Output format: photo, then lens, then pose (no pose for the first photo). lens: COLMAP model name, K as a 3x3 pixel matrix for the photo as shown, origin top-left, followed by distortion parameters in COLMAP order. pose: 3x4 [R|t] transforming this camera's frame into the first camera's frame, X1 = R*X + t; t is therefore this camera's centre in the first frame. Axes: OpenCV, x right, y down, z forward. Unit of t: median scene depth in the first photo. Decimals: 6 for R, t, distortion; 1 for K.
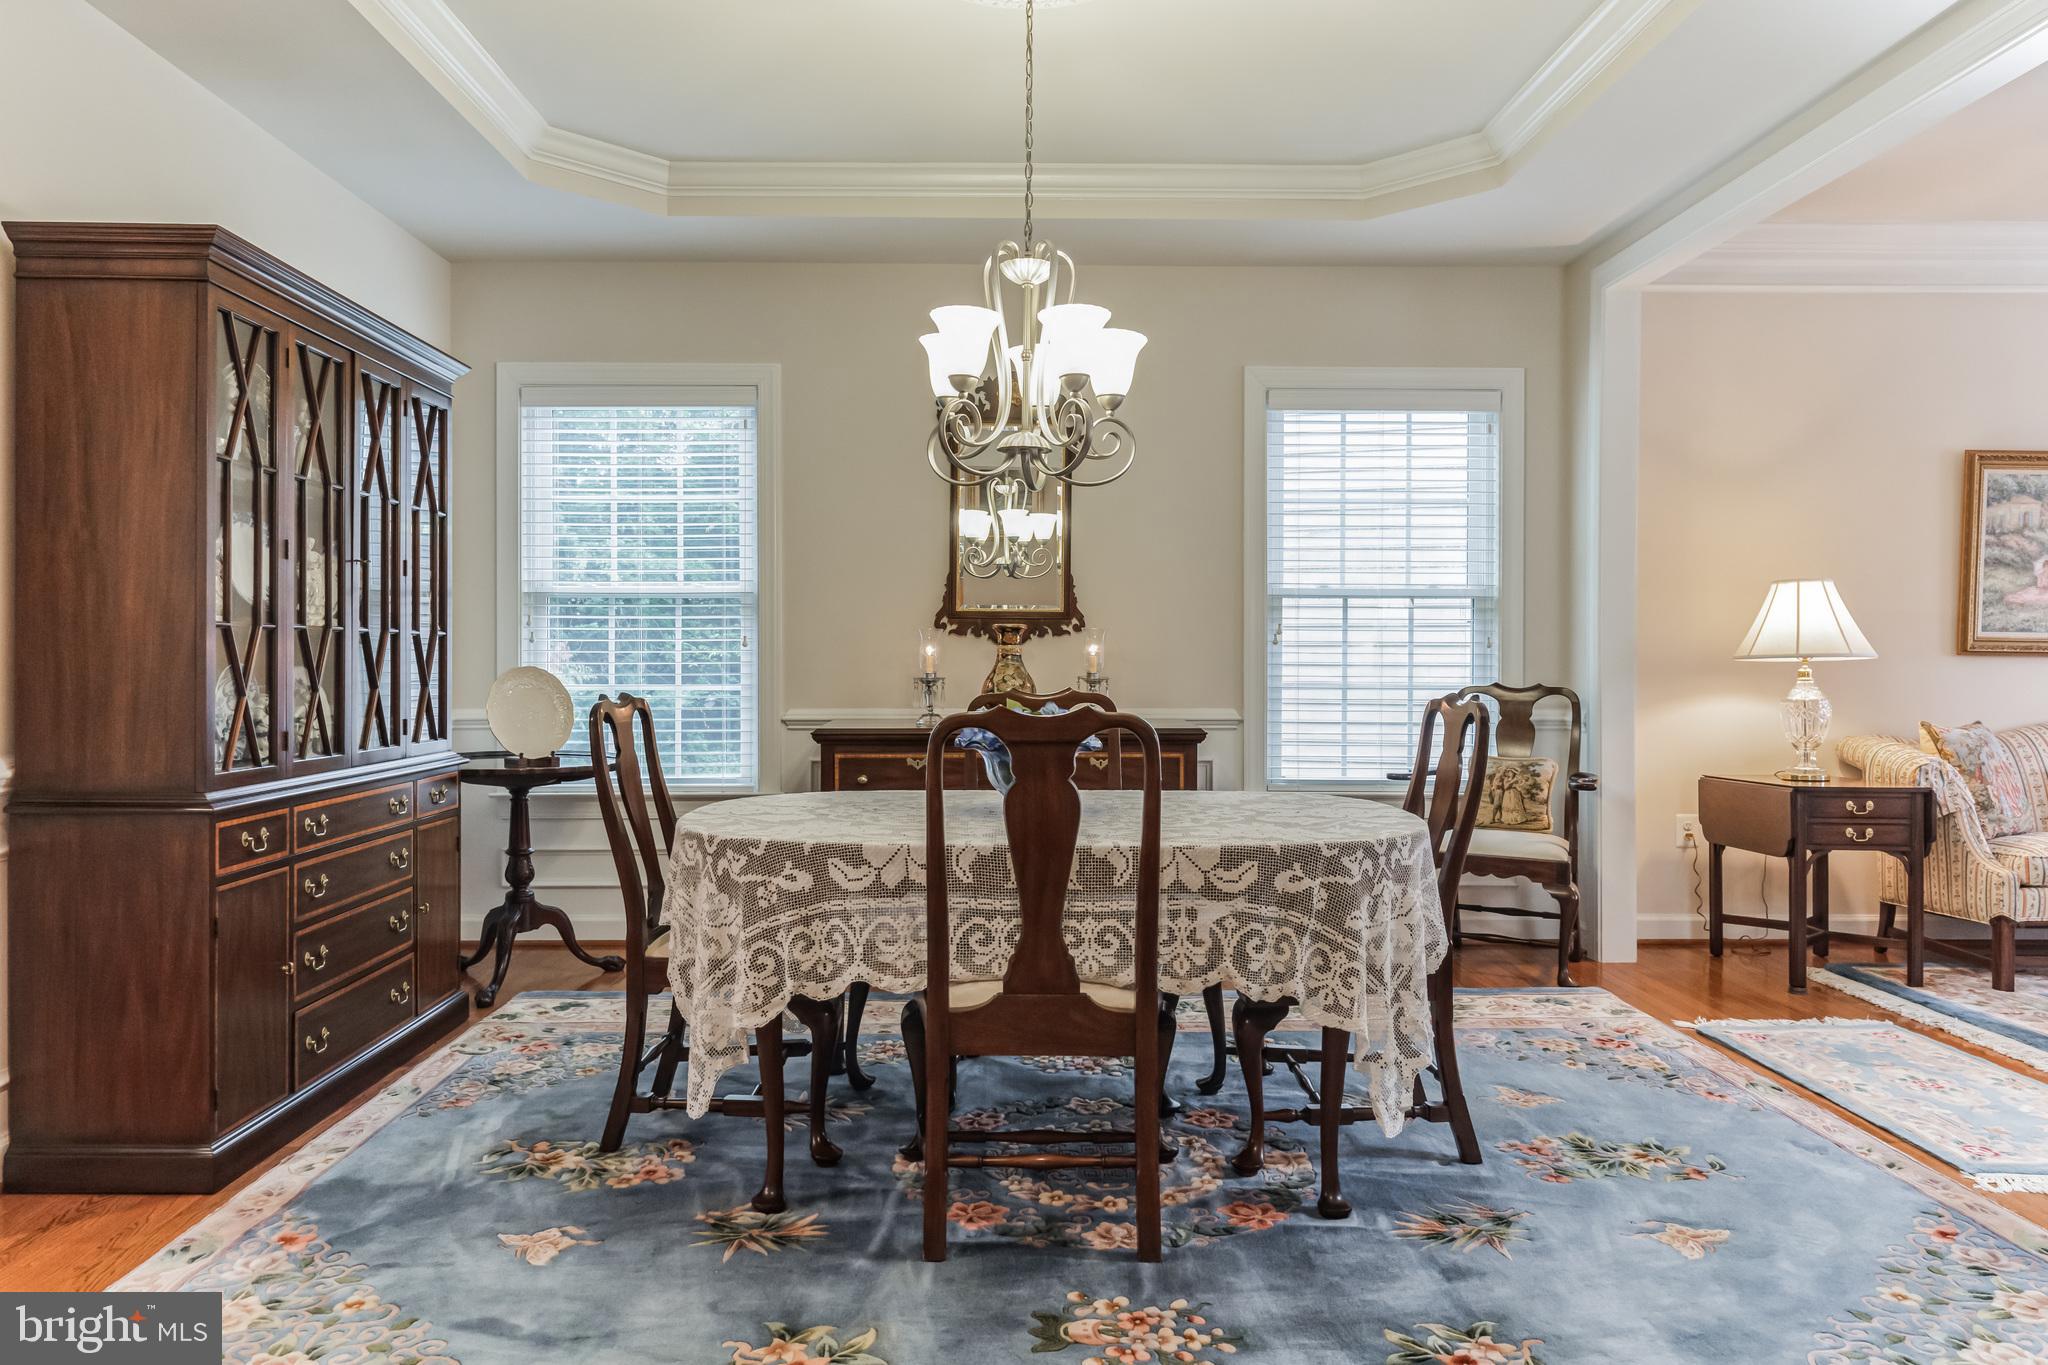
lens RADIAL K [[1403.1, 0, 1024.0], [0, 1403.1, 682.5], [0, 0, 1]] dist [0.003043, 0.002439]
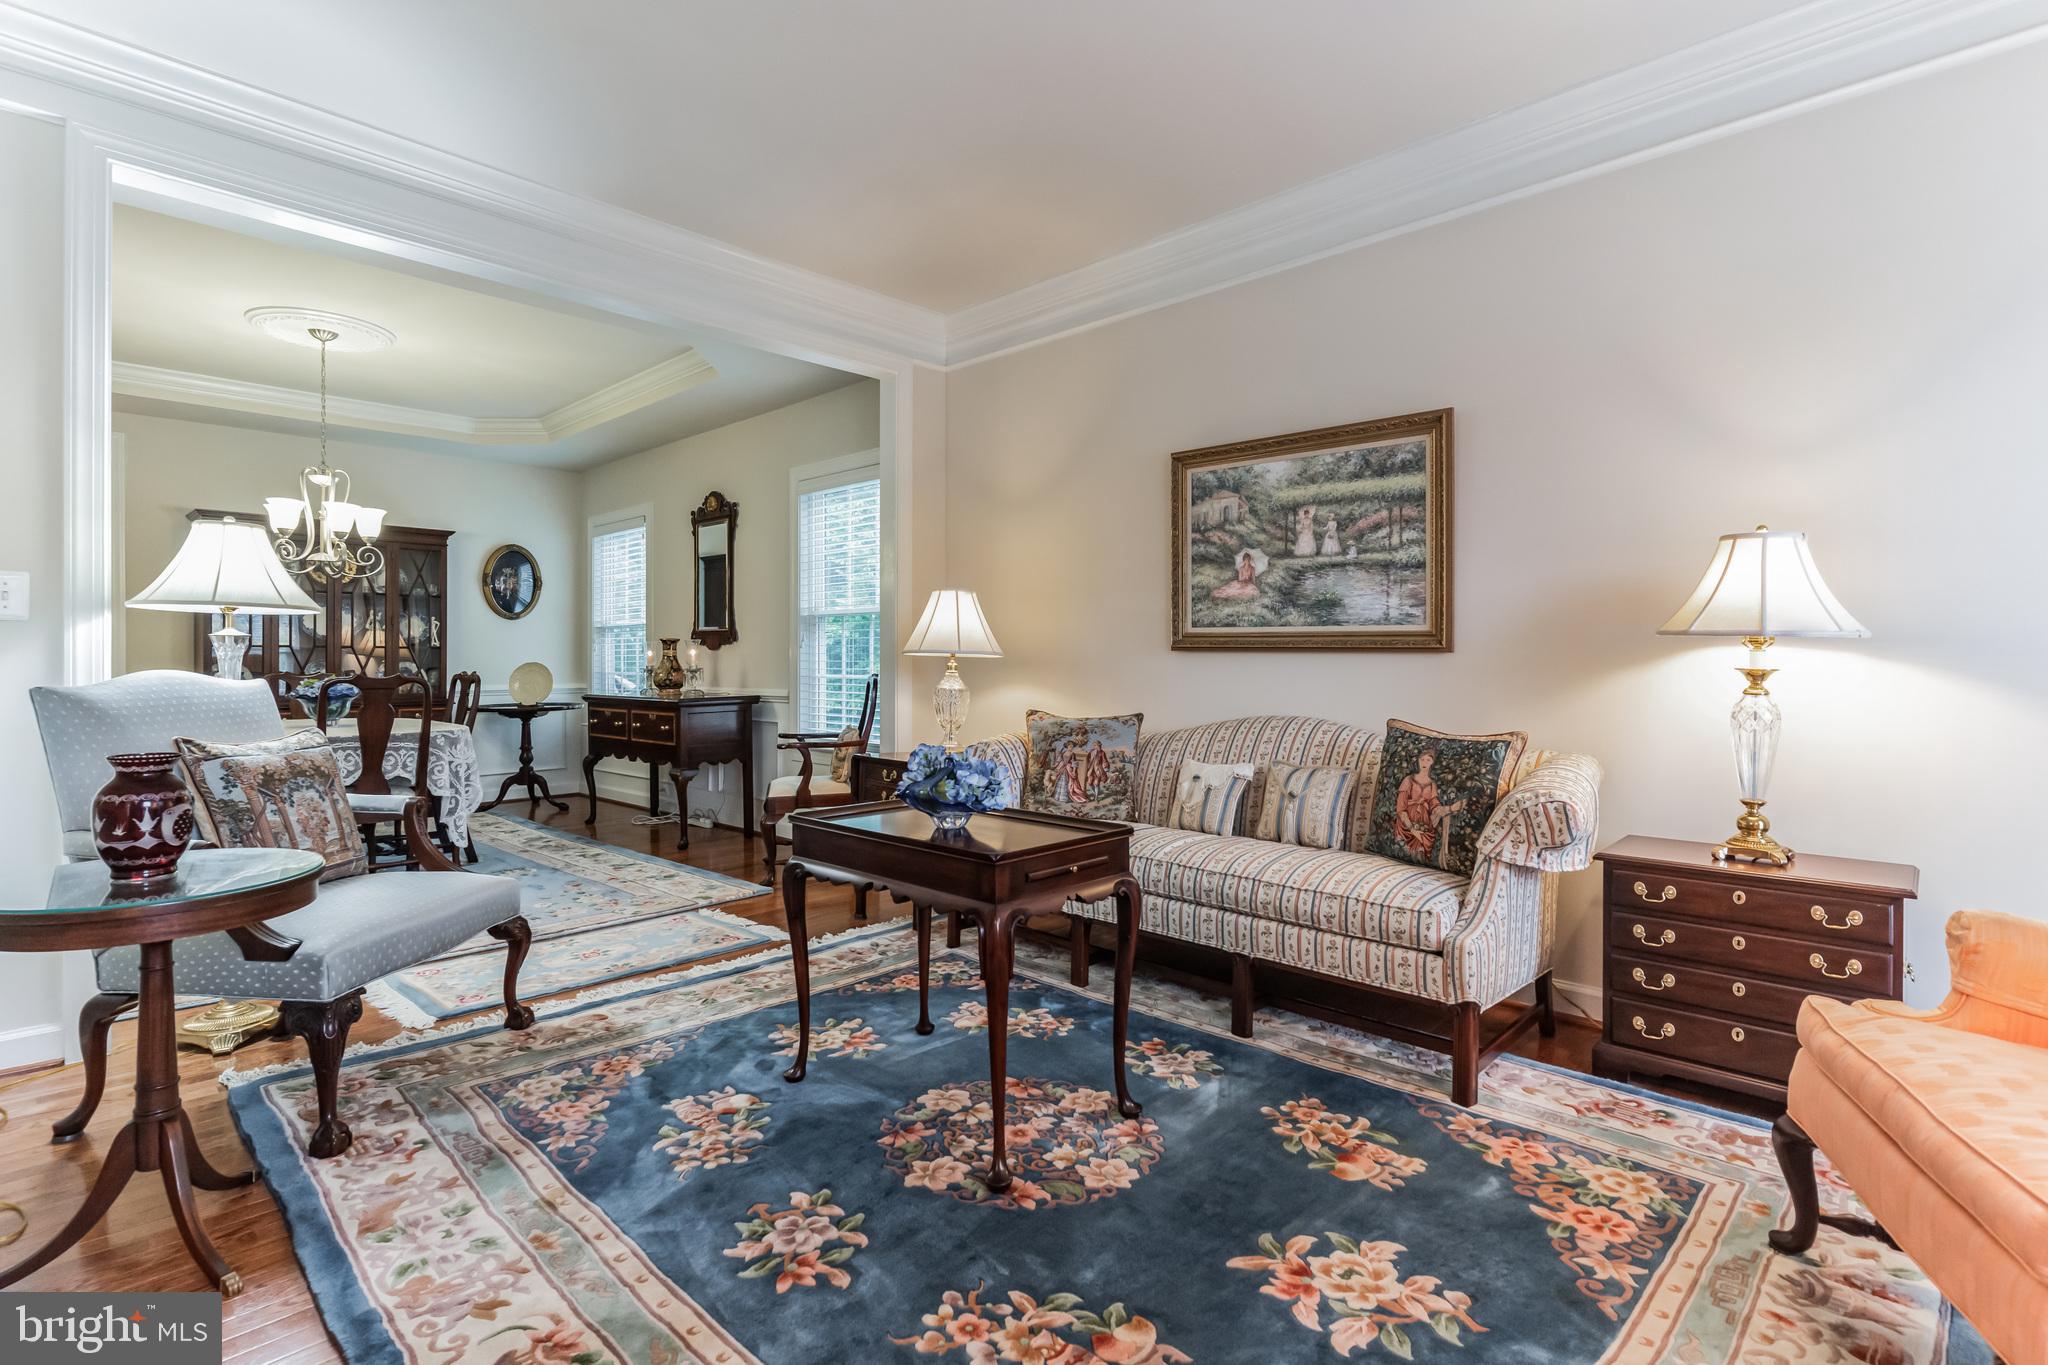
lens RADIAL K [[1002.0, 0, 1016.6], [0, 1002.0, 671.0], [0, 0, 1]] dist [0.001340, 0.000626]
pose [[0.707802, 0.004295, -0.706398, 1.108146], [-0.010628, 0.999933, -0.004569, 0.000033], [0.706331, 0.010742, 0.707801, 0.395083]]
